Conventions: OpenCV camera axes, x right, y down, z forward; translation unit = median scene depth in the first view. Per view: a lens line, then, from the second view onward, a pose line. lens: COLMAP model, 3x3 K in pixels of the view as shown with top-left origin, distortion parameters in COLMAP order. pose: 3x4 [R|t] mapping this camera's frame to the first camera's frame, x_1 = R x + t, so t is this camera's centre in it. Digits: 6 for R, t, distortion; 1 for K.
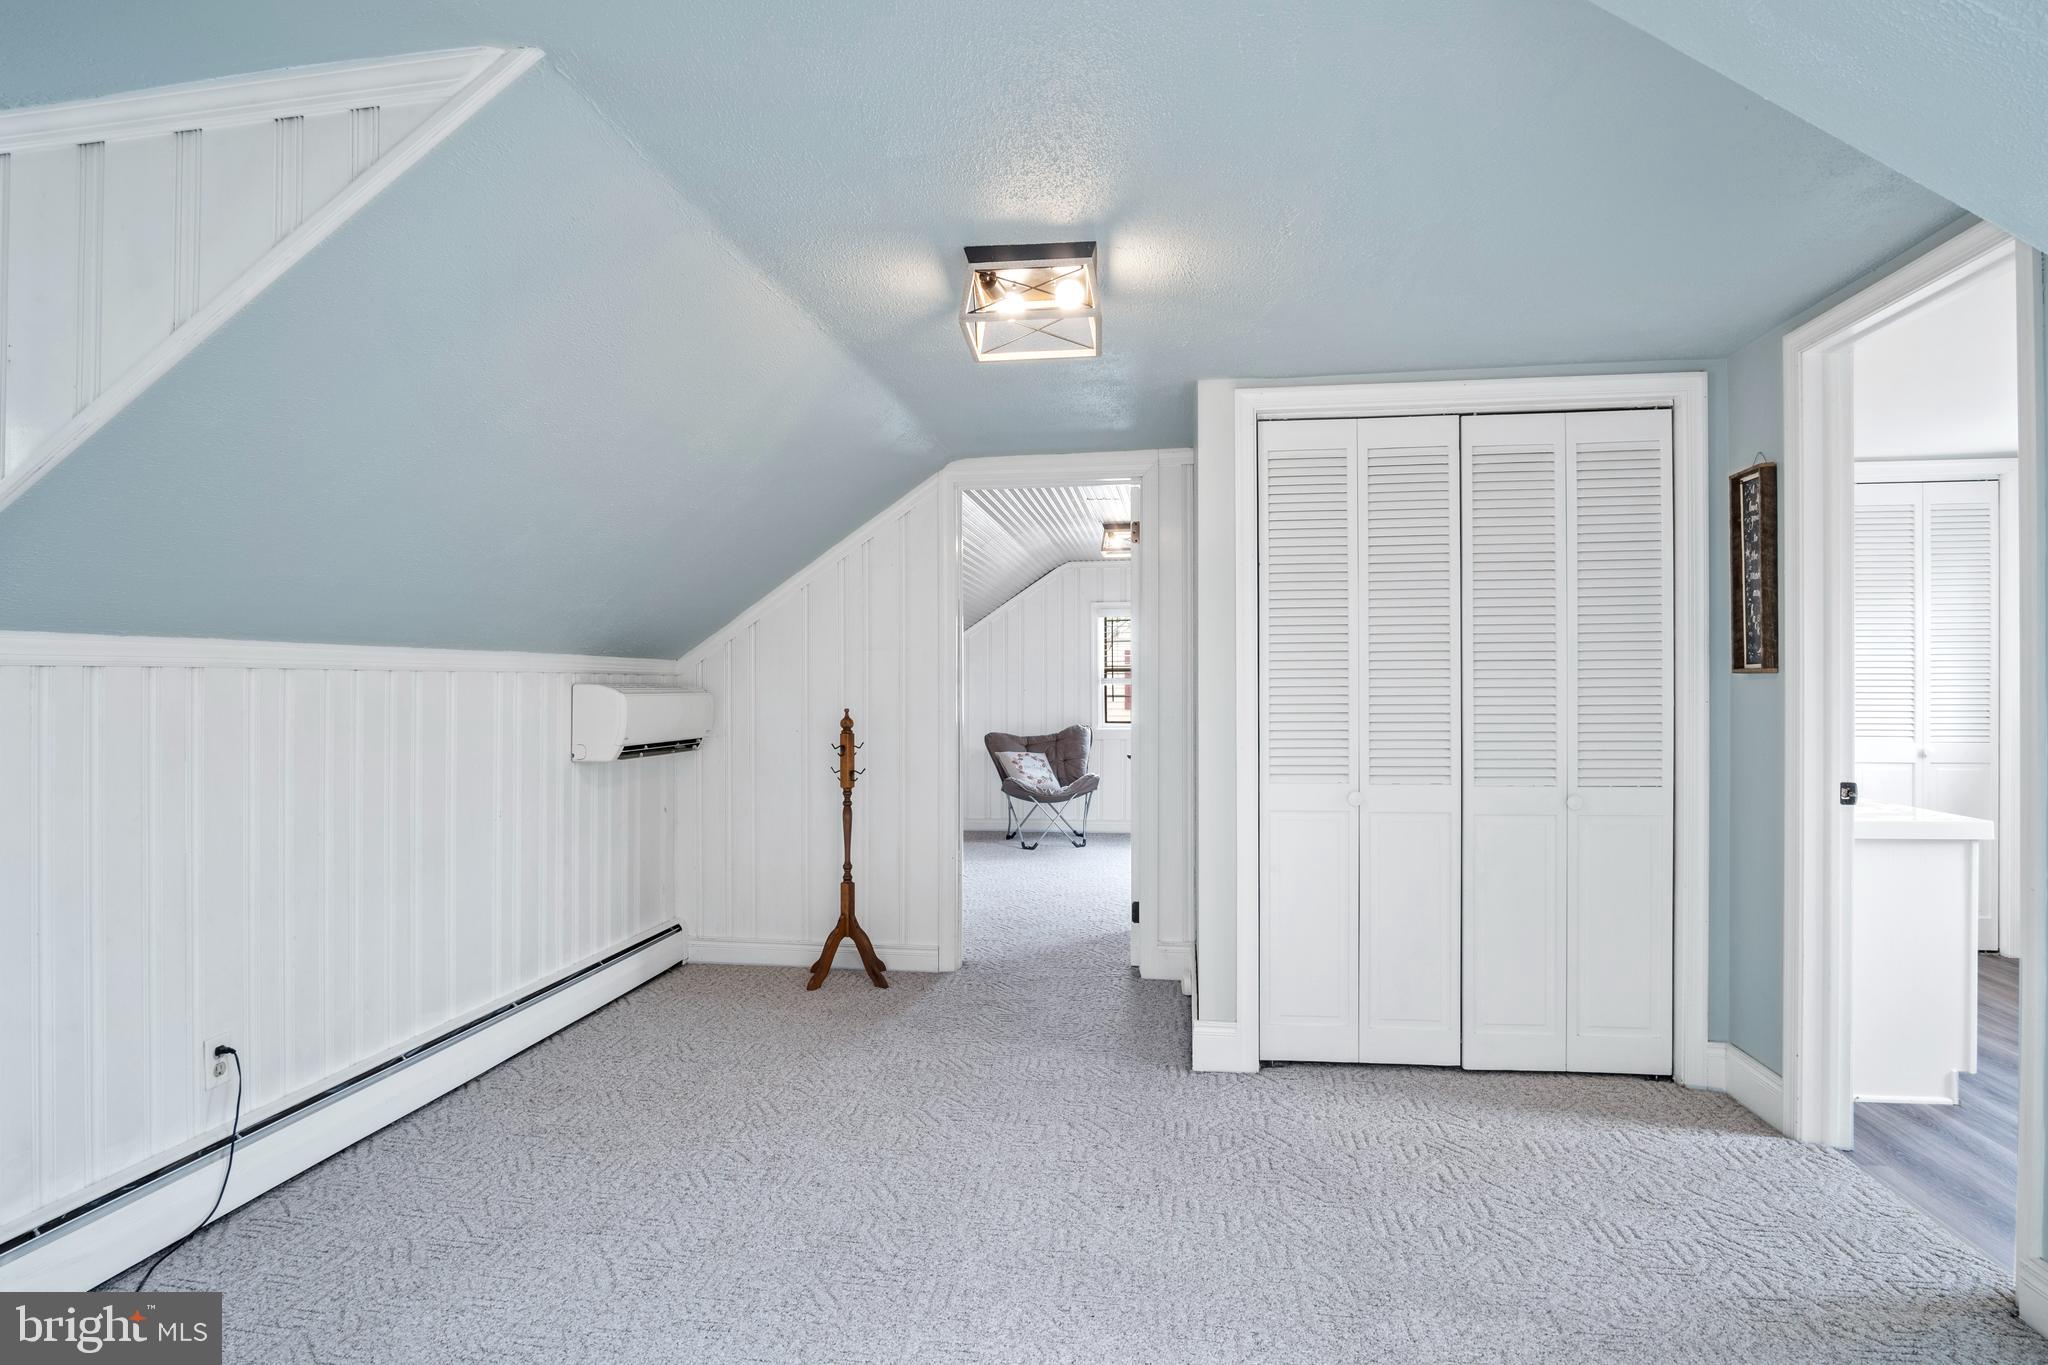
lens RADIAL K [[1115.5, 0, 1009.4], [0, 1115.5, 695.4], [0, 0, 1]] dist [-0.028262, 0.002323]
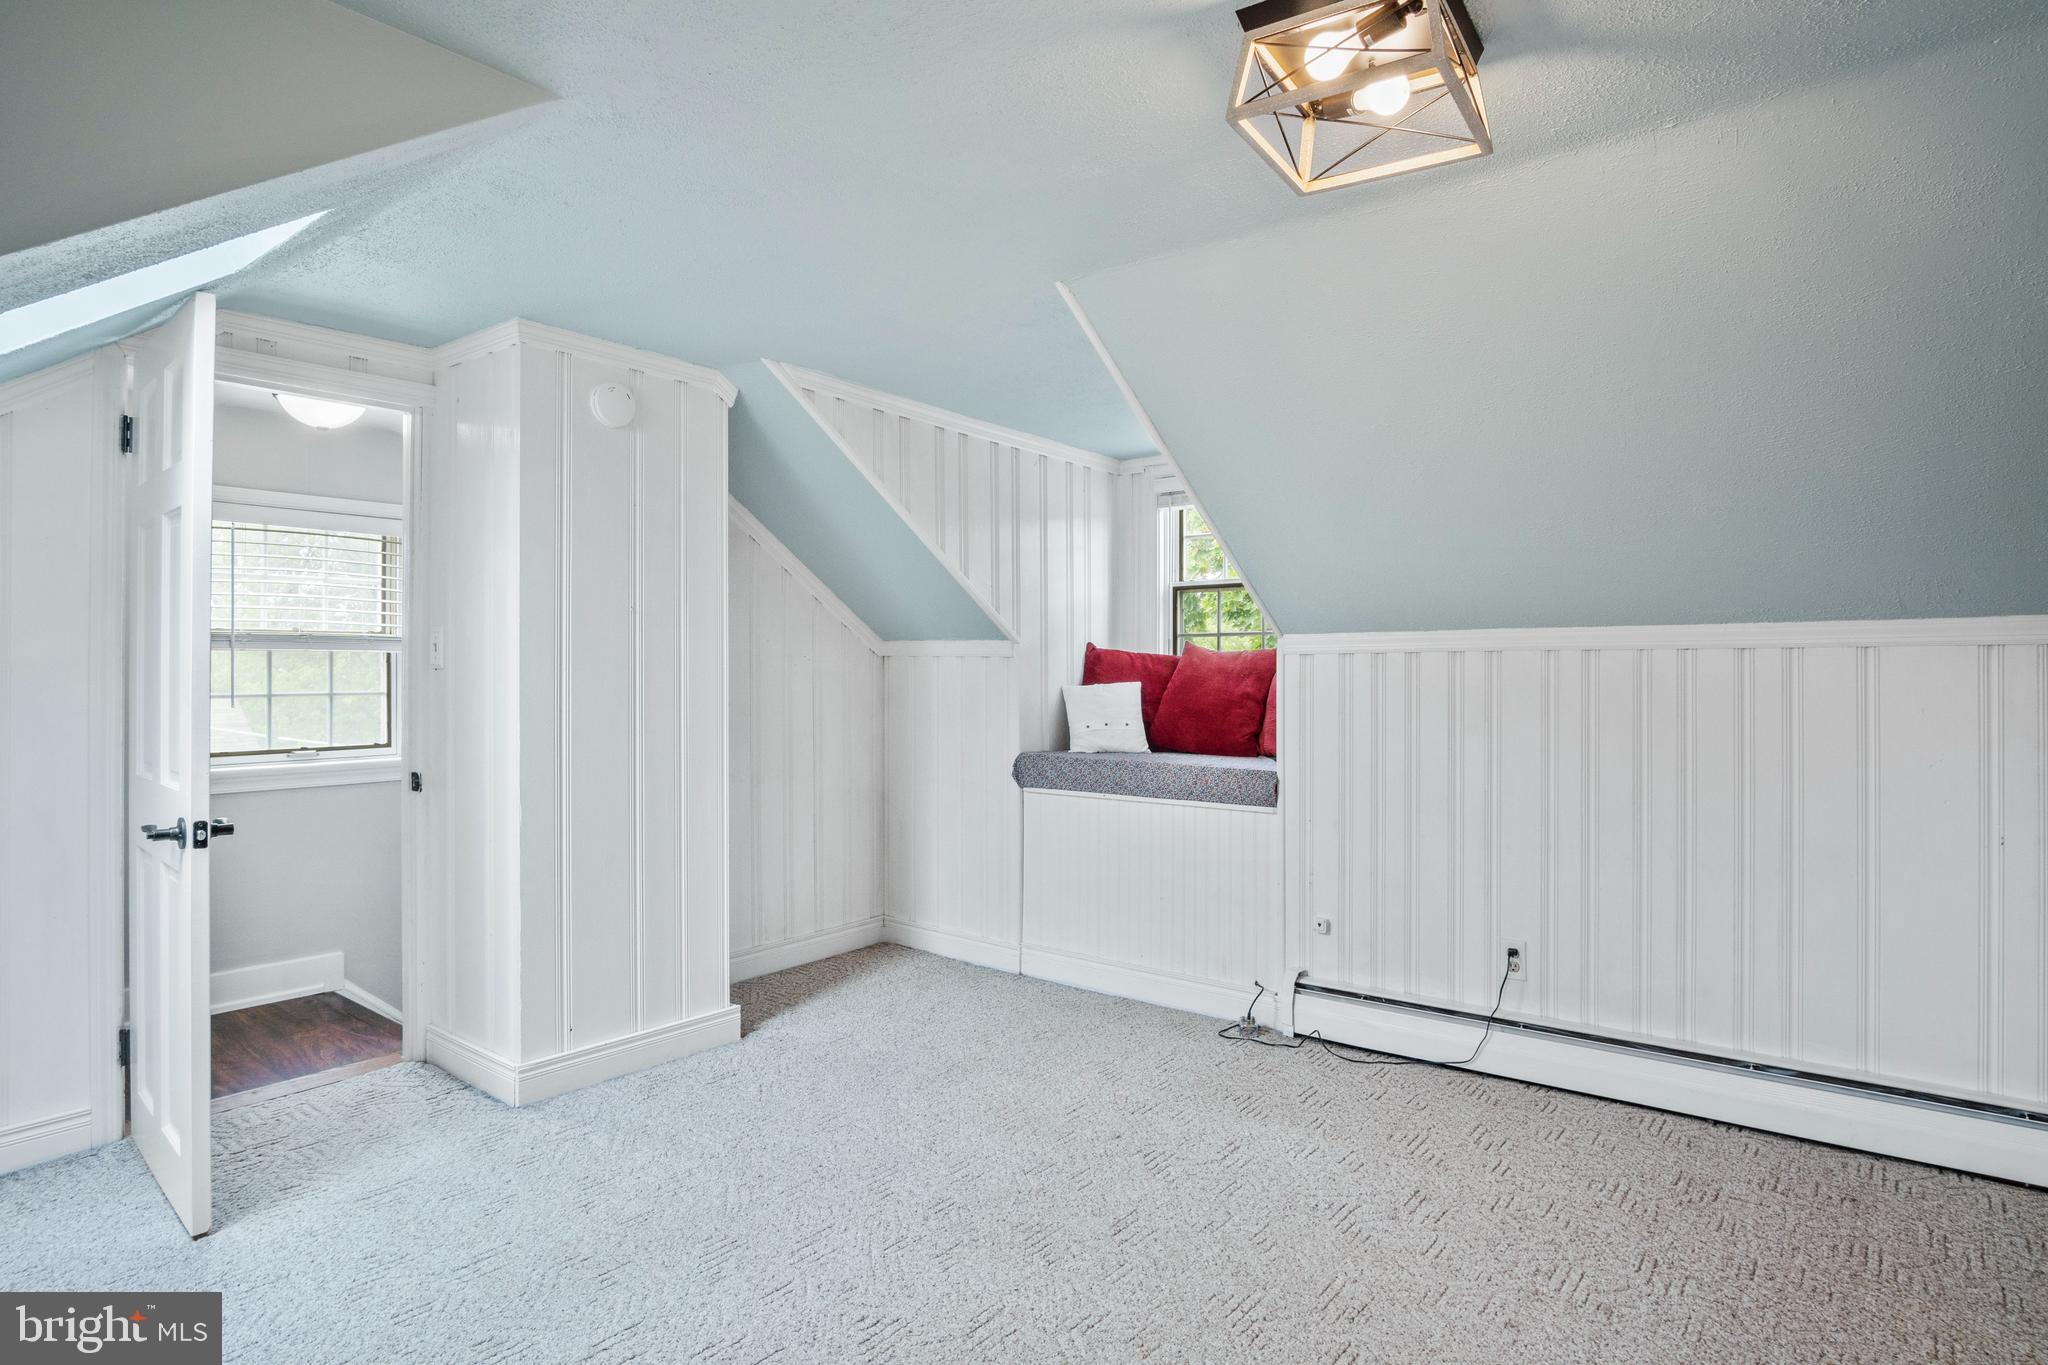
lens RADIAL K [[1128.4, 0, 1028.6], [0, 1128.4, 675.3], [0, 0, 1]] dist [-0.025591, 0.002146]
pose [[-0.480430, 0.015828, -0.876890, 0.370394], [0.001710, 0.999852, 0.017111, -0.012930], [0.877031, 0.006721, -0.480386, 0.604827]]
